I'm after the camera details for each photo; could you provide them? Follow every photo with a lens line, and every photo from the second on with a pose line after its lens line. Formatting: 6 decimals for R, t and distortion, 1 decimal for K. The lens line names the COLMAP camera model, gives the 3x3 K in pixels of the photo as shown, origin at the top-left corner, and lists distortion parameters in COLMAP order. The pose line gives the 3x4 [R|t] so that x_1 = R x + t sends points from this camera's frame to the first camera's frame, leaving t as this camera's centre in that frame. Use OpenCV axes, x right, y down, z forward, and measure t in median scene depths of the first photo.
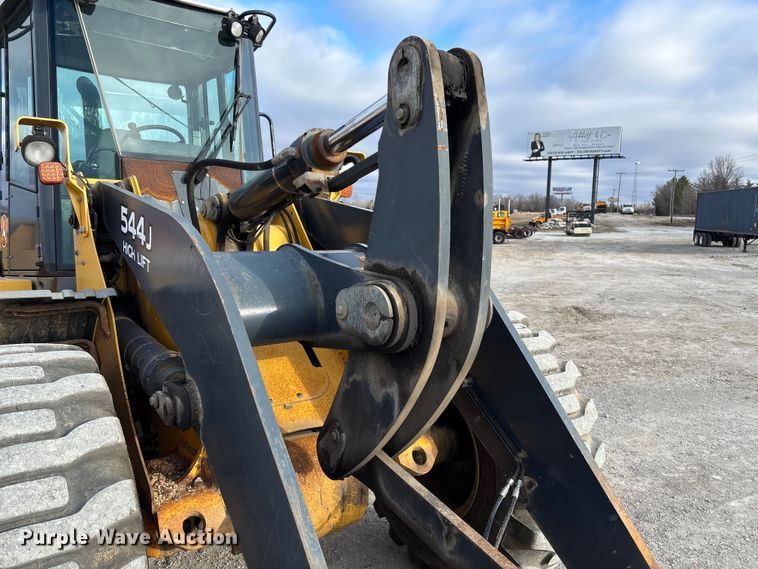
lens RADIAL K [[577.6, 0, 379.3], [0, 577.6, 285.7], [0, 0, 1]] dist [0.026556, -0.005227]
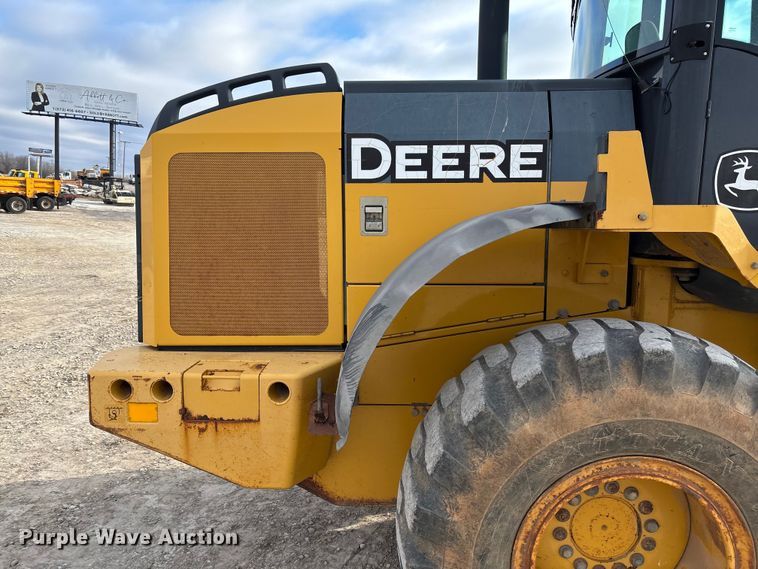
lens RADIAL K [[577.6, 0, 379.3], [0, 577.6, 285.7], [0, 0, 1]] dist [0.026556, -0.005227]
pose [[0.669184, -0.064779, 0.740268, -0.121138], [0.027987, 0.997683, 0.062006, -0.003738], [-0.742569, -0.020775, 0.669447, 0.083176]]
